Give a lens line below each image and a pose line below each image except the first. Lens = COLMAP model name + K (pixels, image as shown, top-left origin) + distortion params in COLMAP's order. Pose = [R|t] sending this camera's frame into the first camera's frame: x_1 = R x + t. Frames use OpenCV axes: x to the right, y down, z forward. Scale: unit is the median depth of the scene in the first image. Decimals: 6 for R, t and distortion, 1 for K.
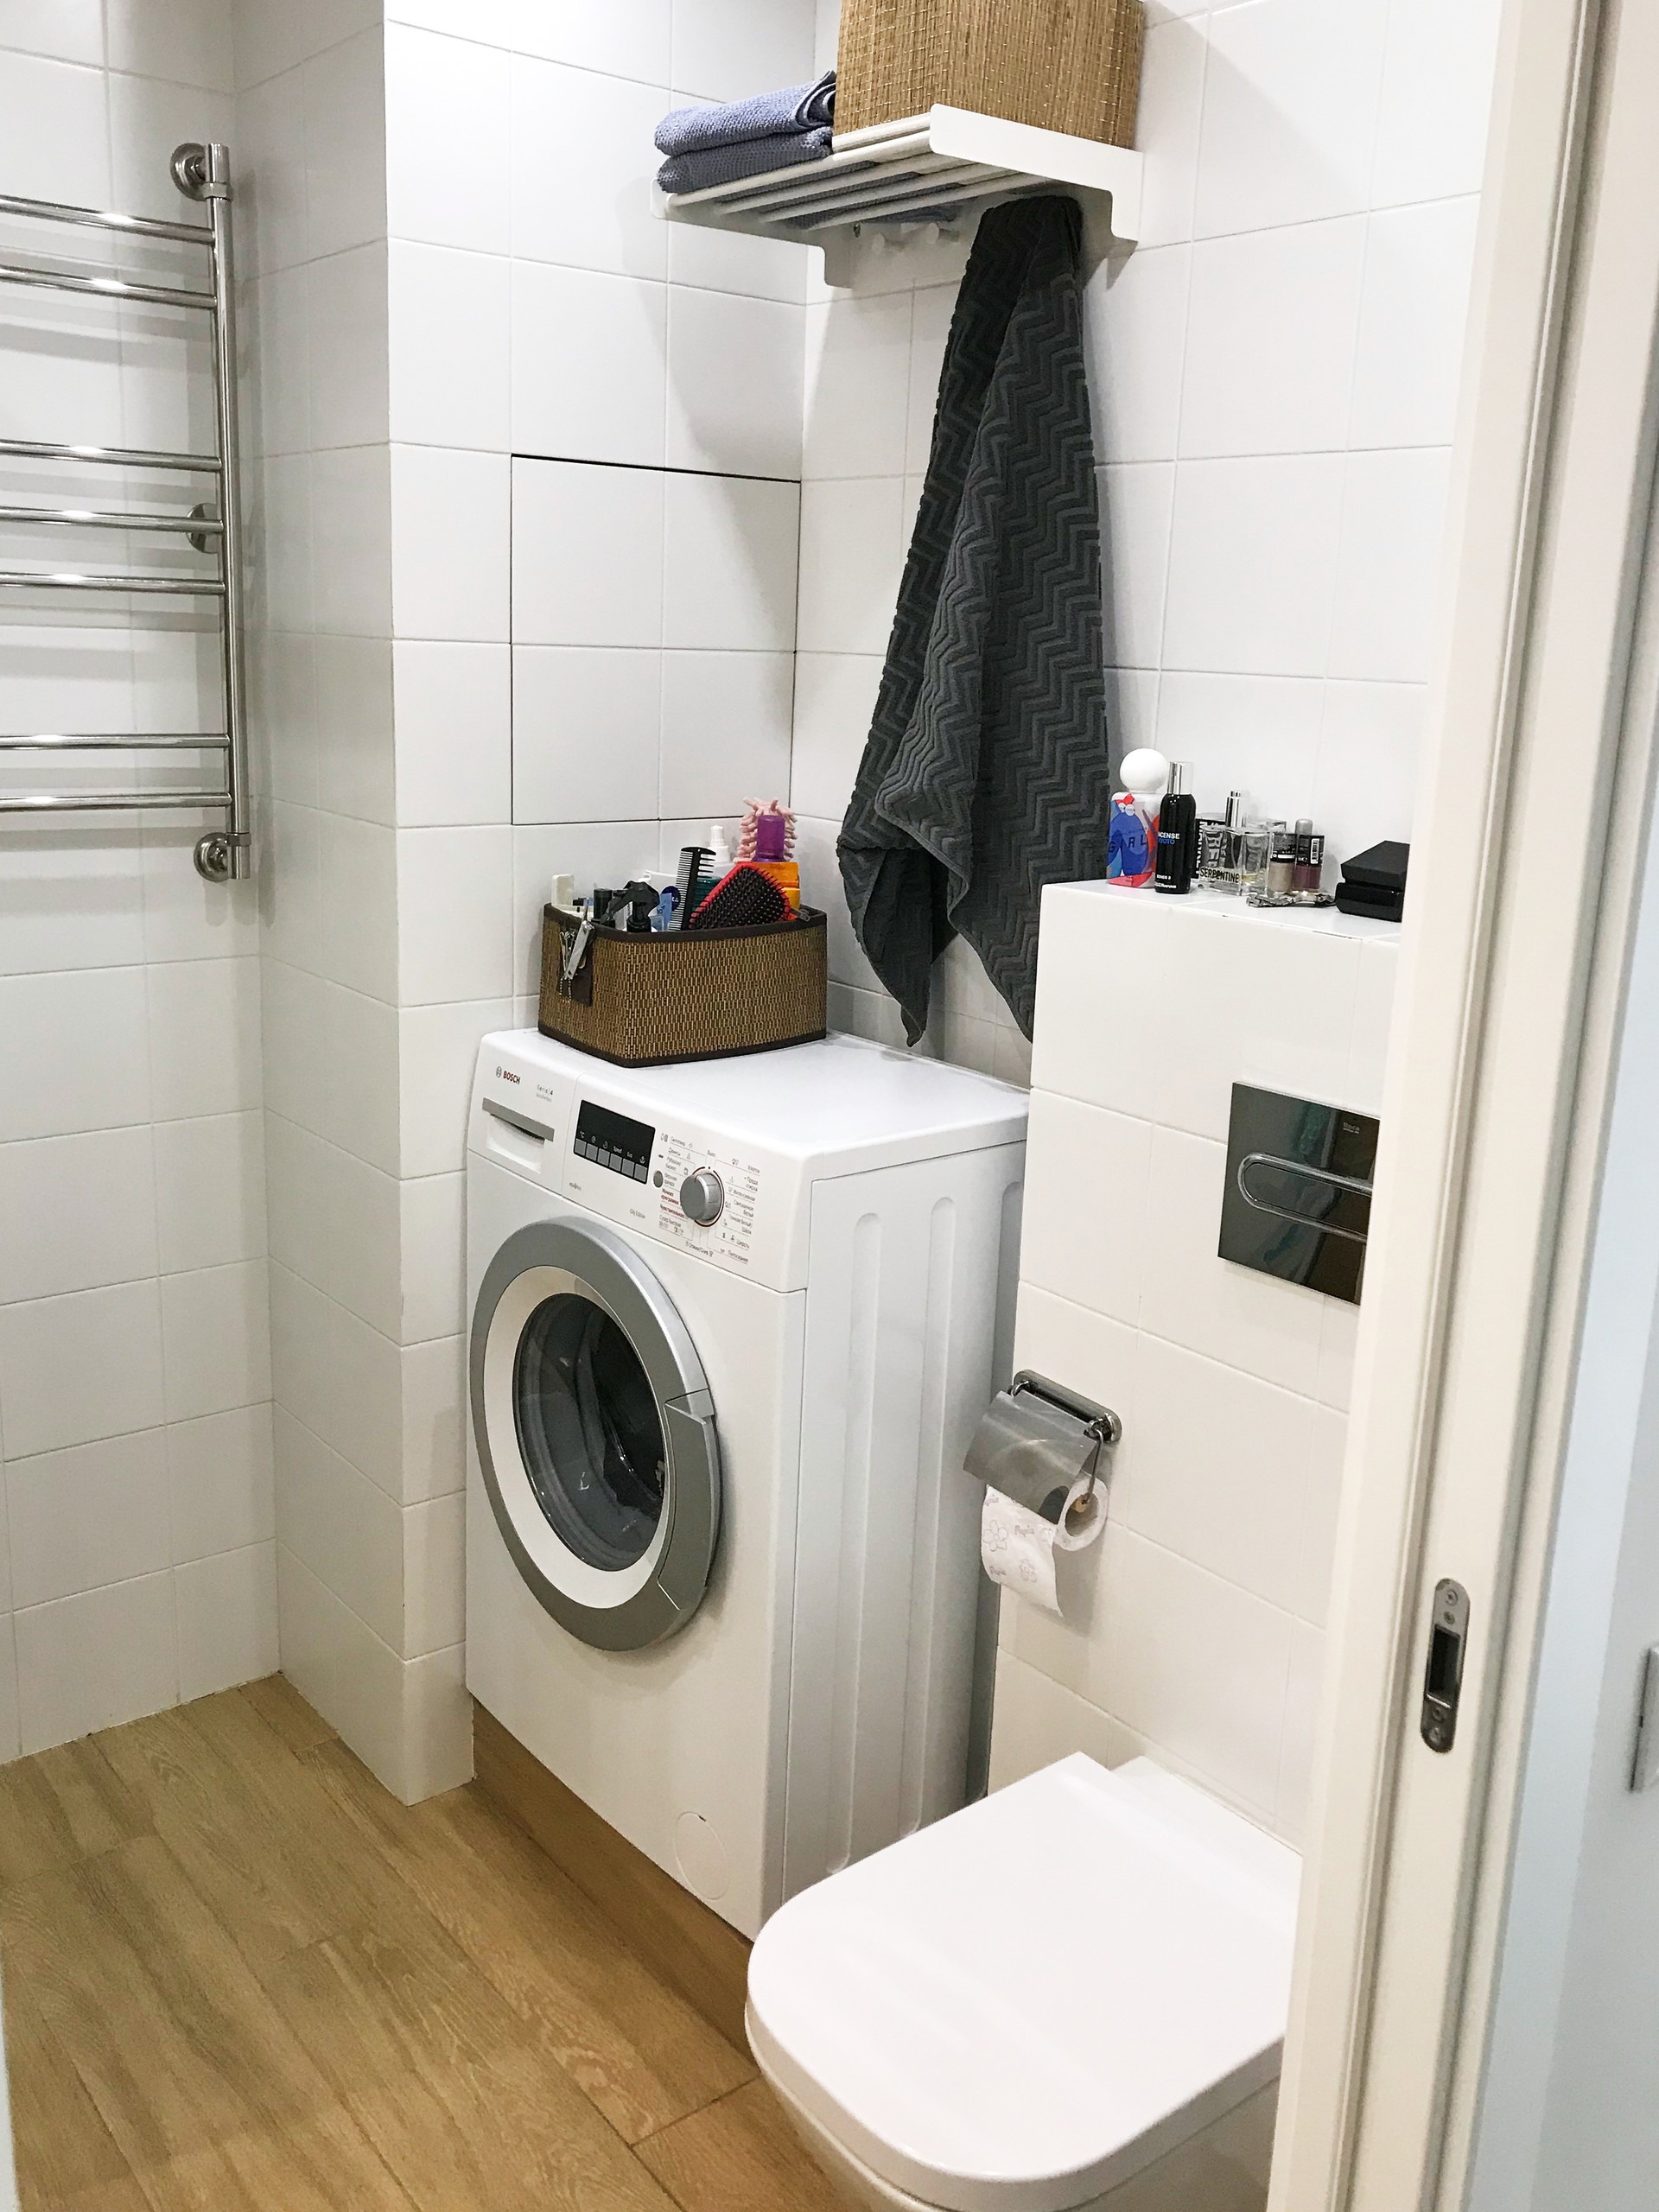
lens RADIAL K [[1899.8, 0, 828.0], [0, 1899.8, 1098.8], [0, 0, 1]] dist [0.036346, -0.040842]
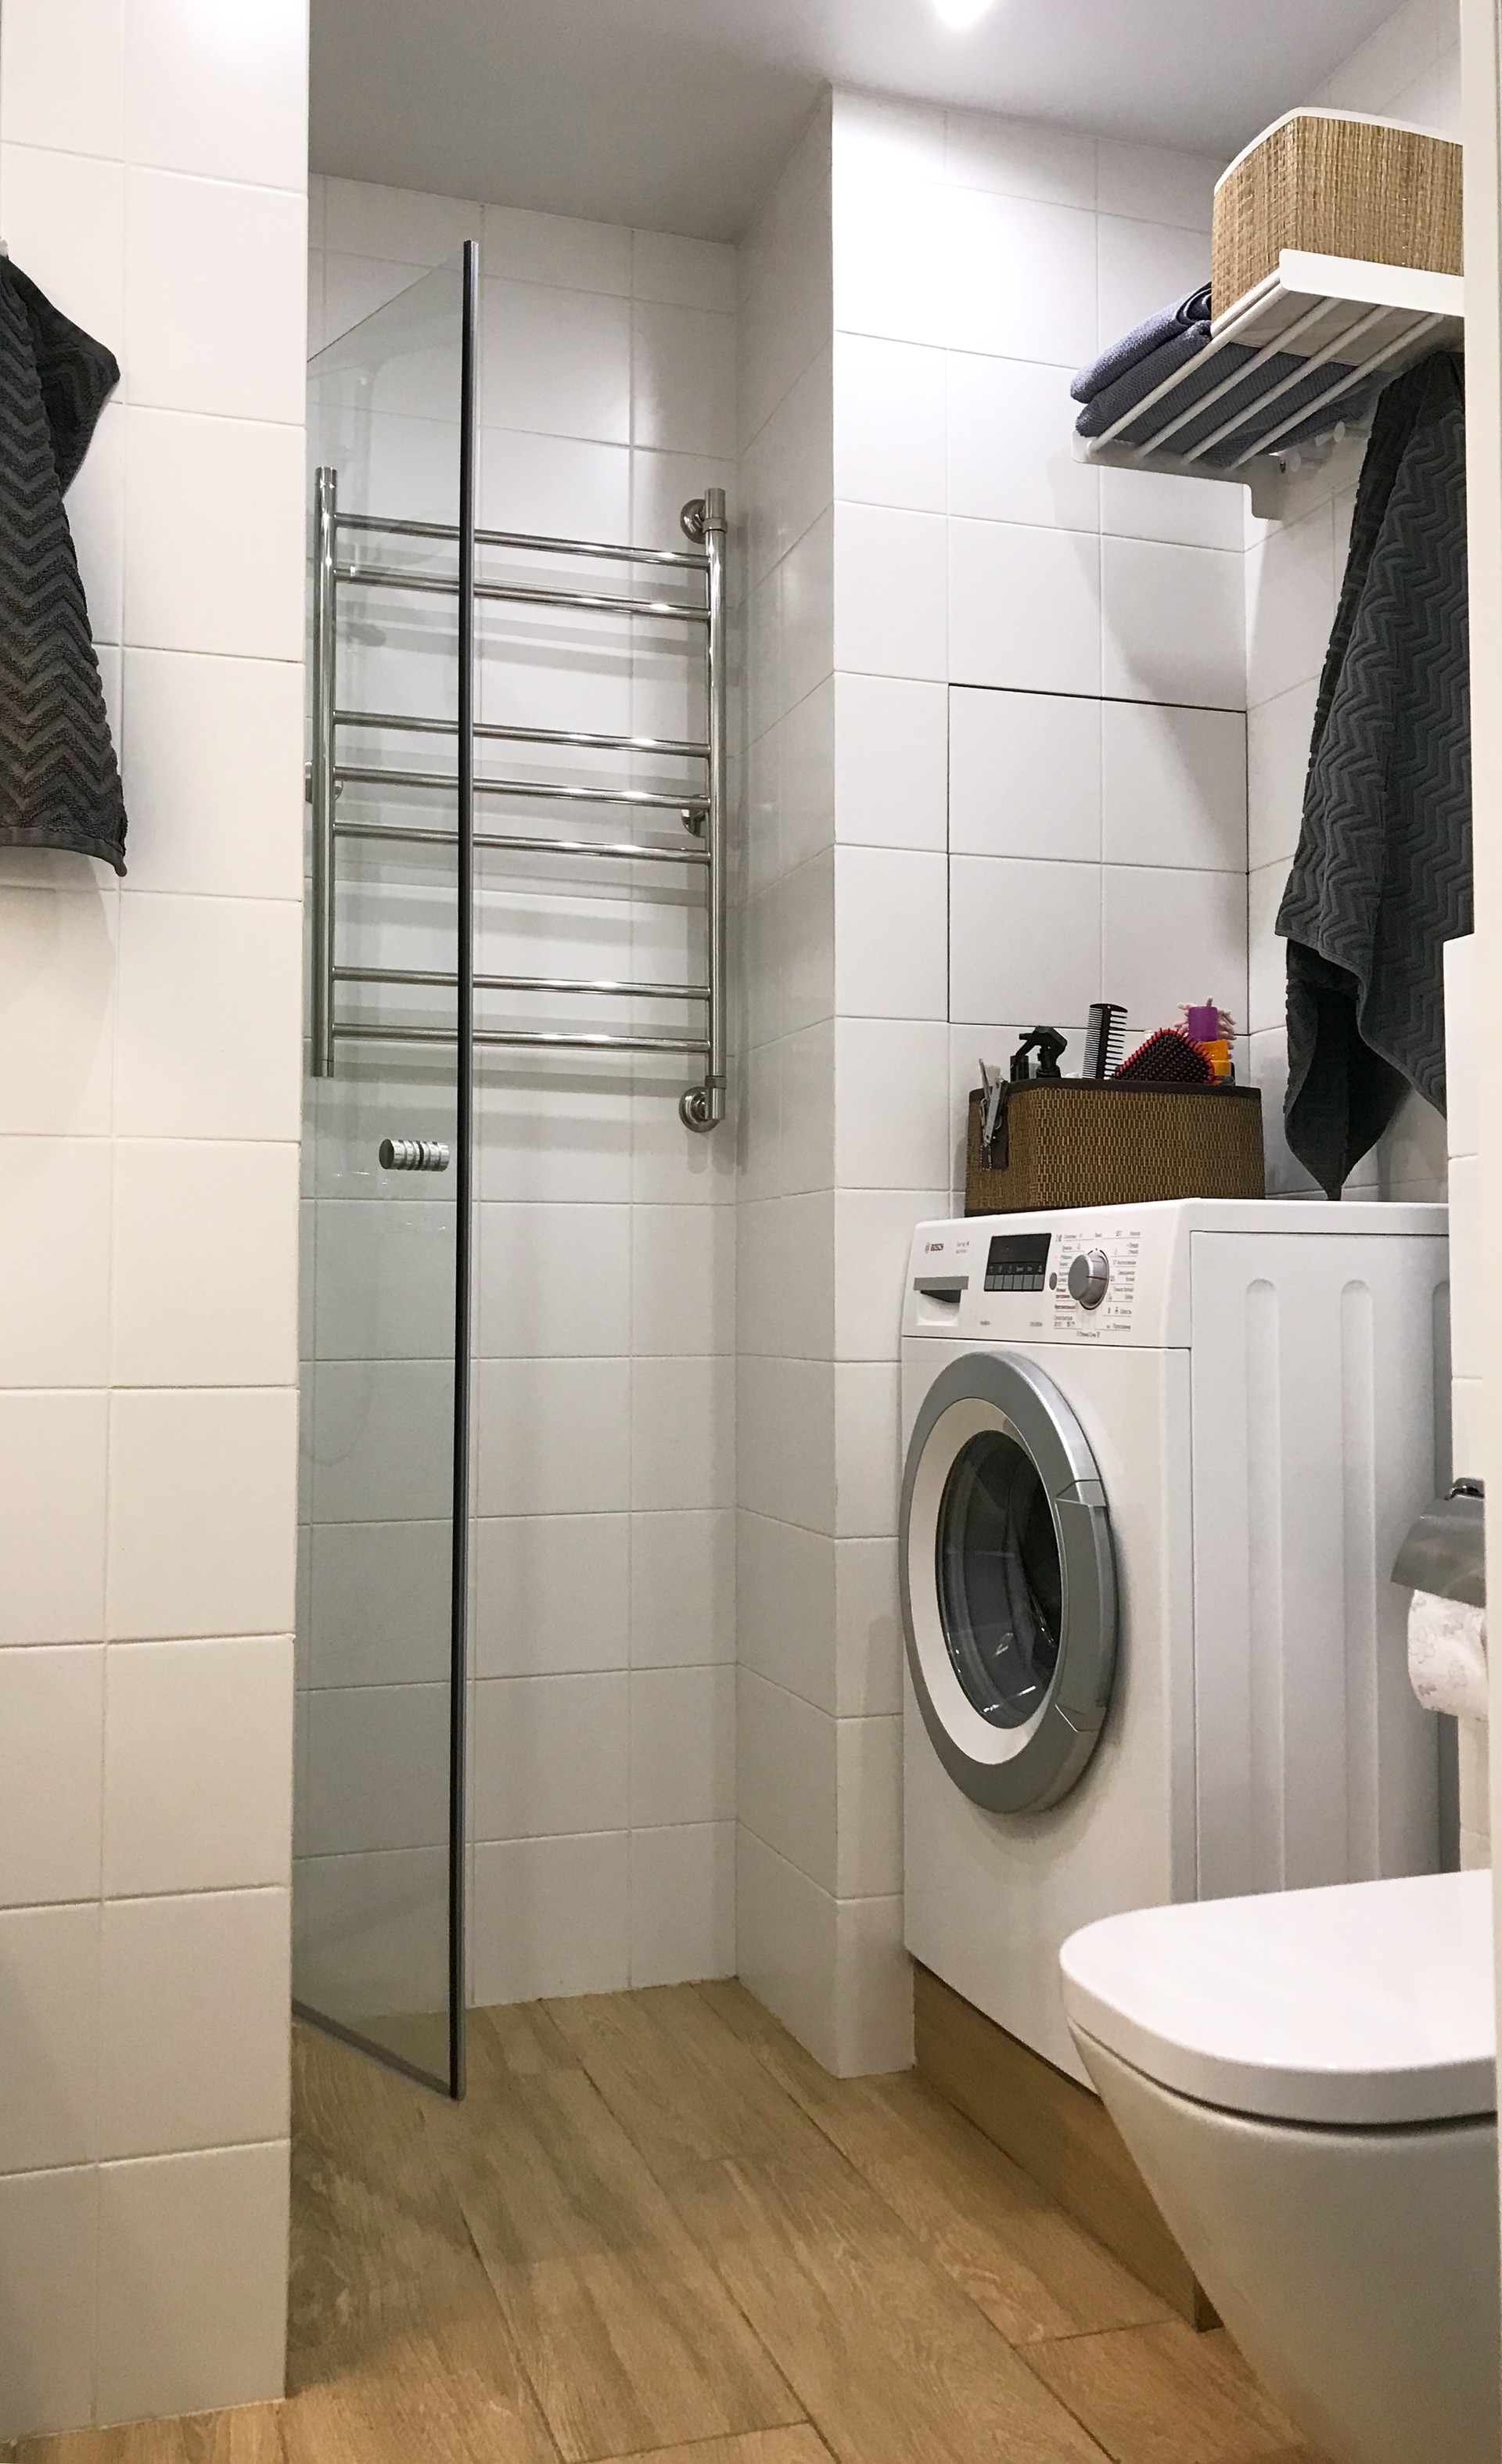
lens RADIAL K [[2145.0, 0, 755.1], [0, 2145.0, 1237.1], [0, 0, 1]] dist [0.075133, -0.056676]
pose [[0.934374, -0.055576, -0.351934, 0.146988], [-0.045749, 0.960869, -0.273198, 0.306169], [0.353346, 0.271369, 0.895268, -0.056277]]
